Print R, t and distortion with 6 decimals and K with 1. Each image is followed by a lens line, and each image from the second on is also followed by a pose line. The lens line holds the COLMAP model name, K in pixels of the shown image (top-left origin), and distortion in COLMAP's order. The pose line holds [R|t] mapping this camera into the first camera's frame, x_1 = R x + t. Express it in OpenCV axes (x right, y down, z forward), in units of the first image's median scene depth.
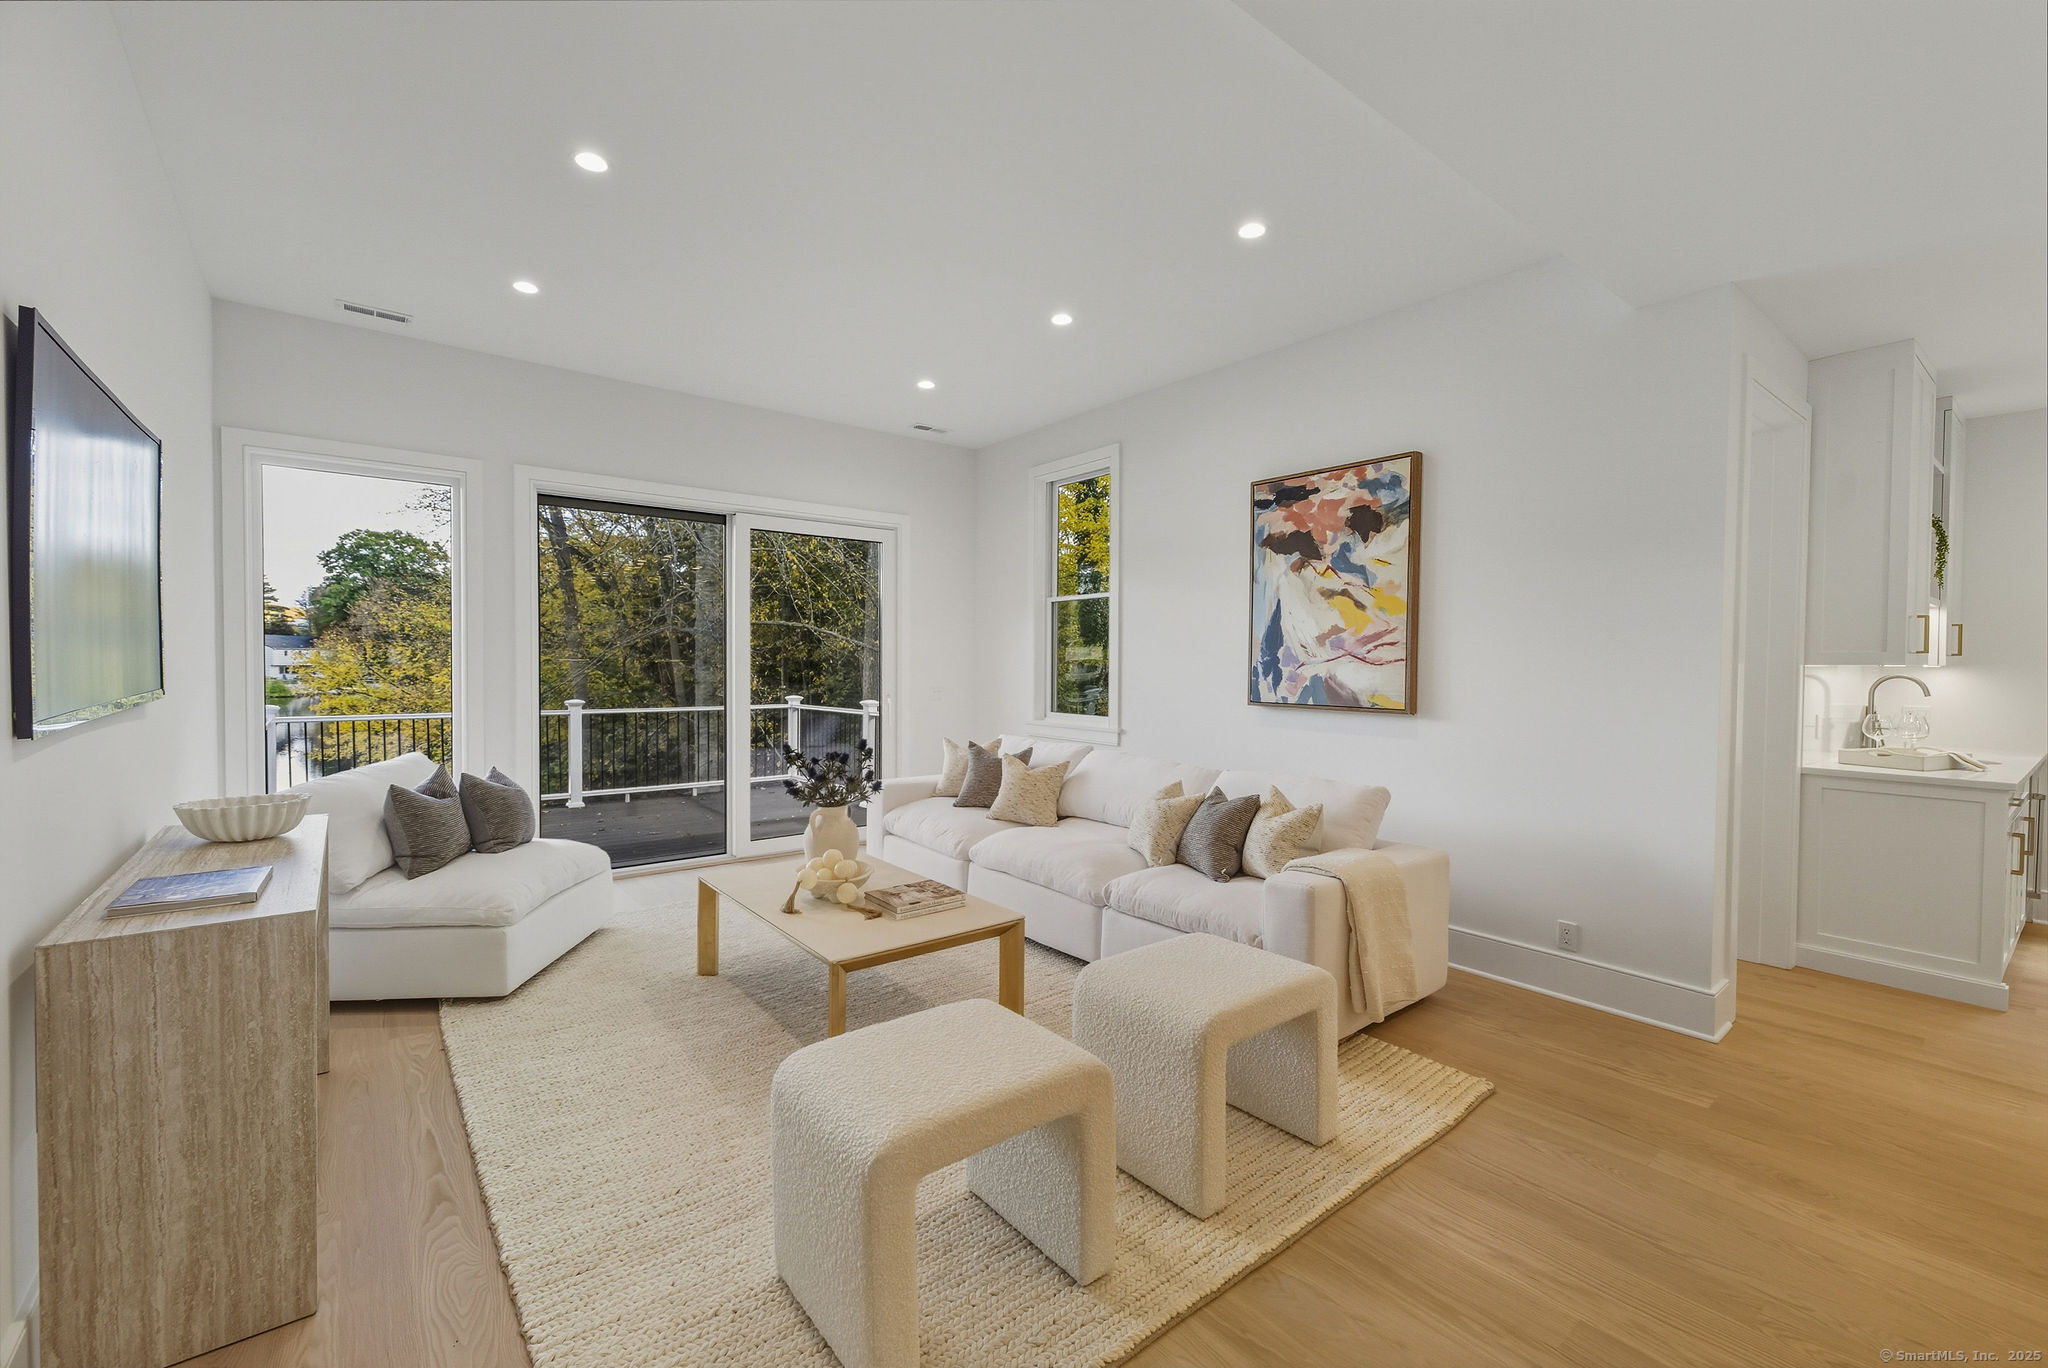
lens RADIAL K [[866.4, 0, 1016.5], [0, 866.4, 676.7], [0, 0, 1]] dist [-0.000884, -0.000066]
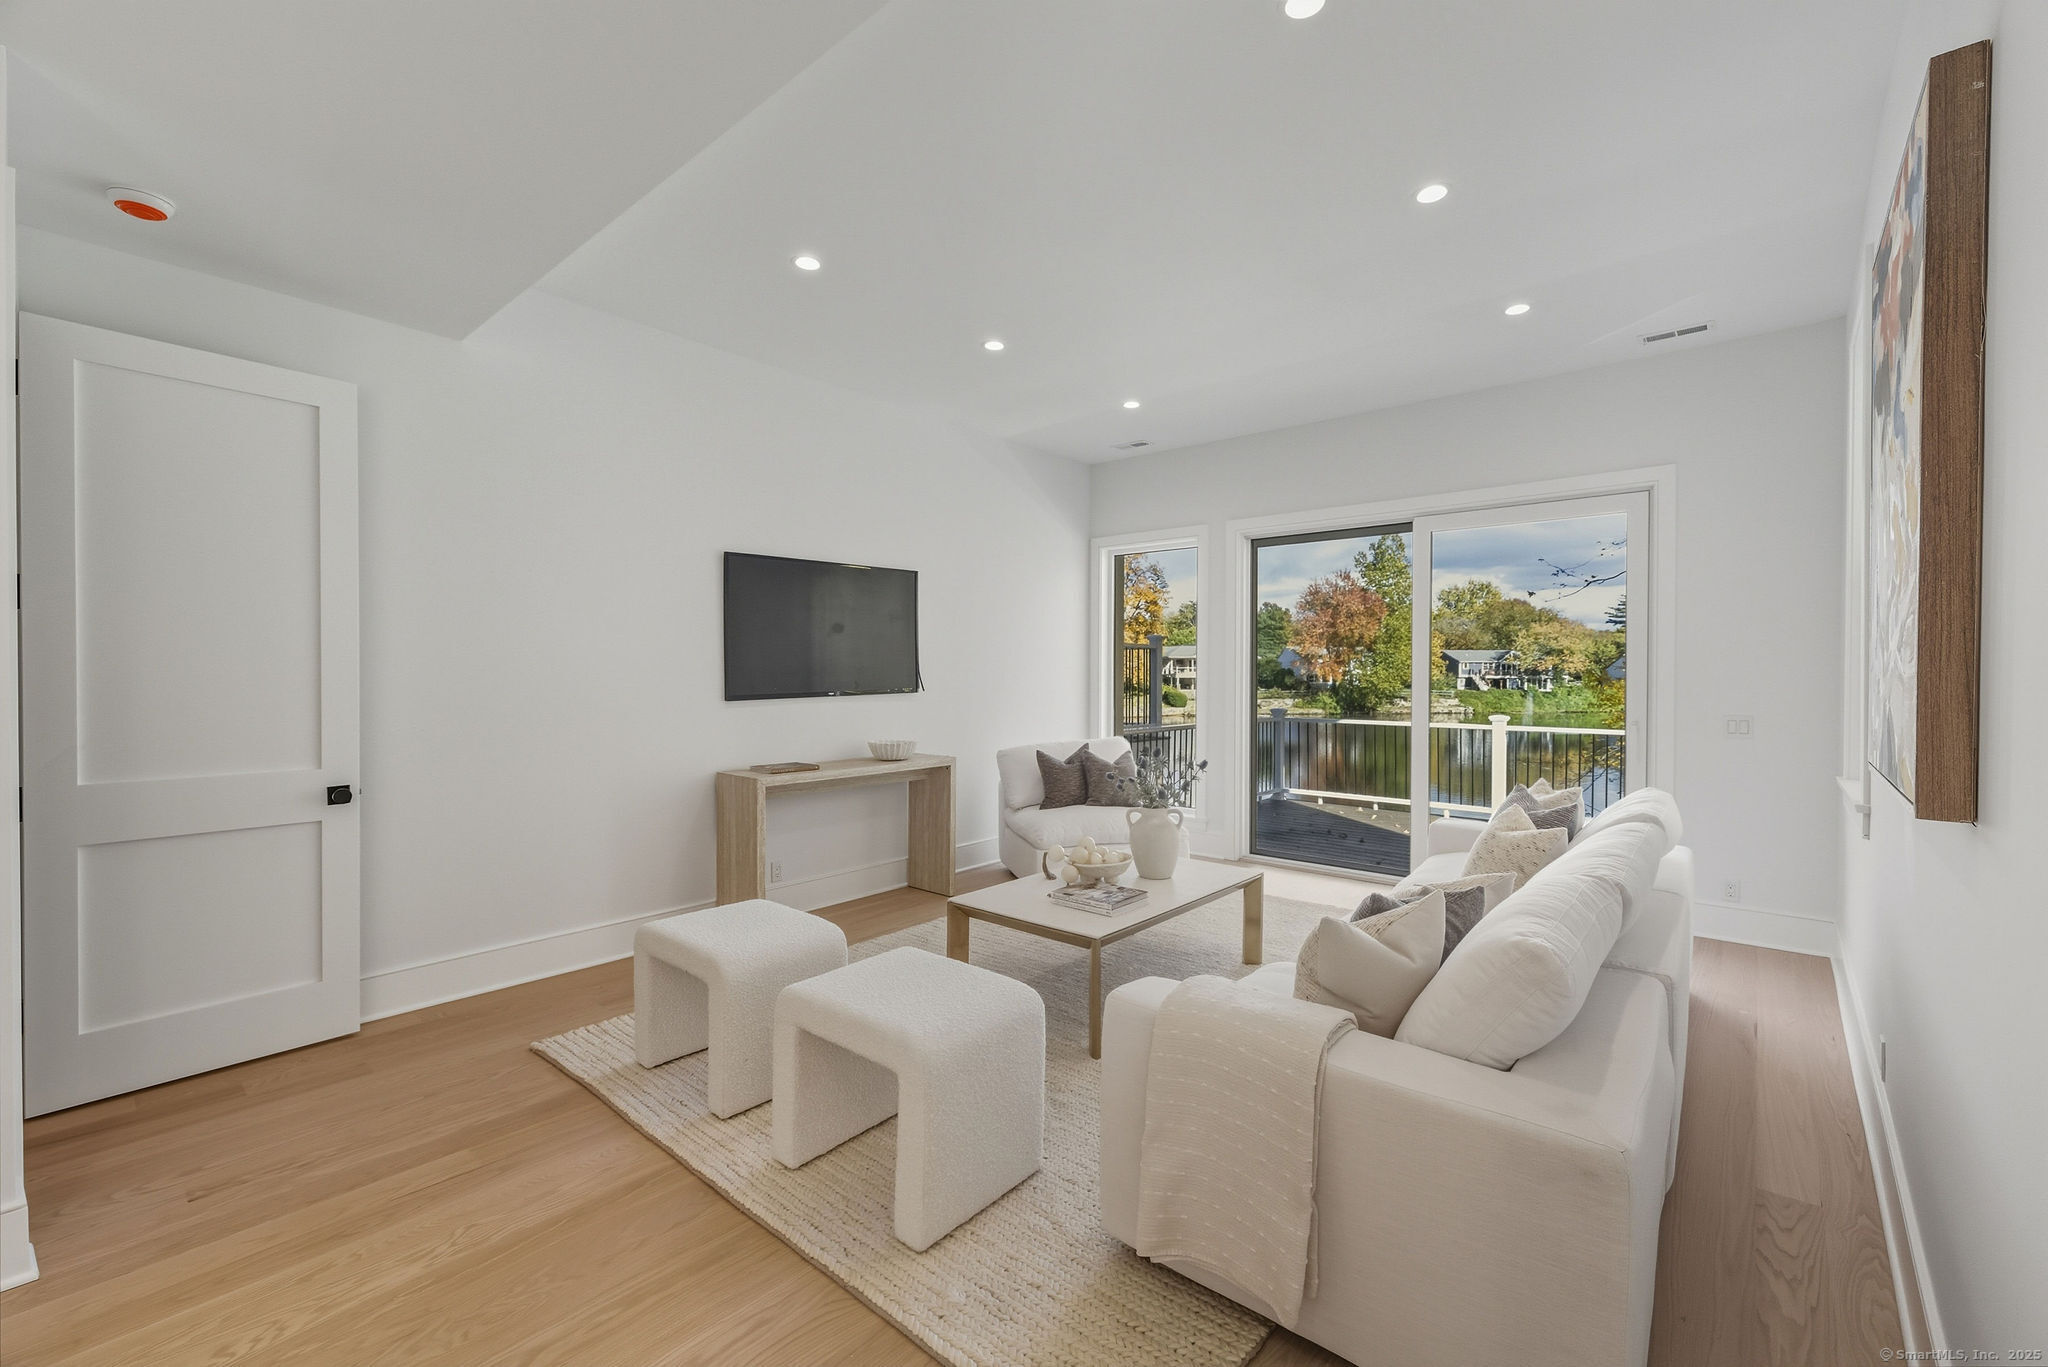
lens RADIAL K [[856.1, 0, 1026.4], [0, 856.1, 675.6], [0, 0, 1]] dist [0.007882, -0.000473]
pose [[0.202561, -0.006878, -0.979245, 0.472380], [-0.014507, 0.999845, -0.010023, -0.003022], [0.979162, 0.016236, 0.202430, 0.346911]]
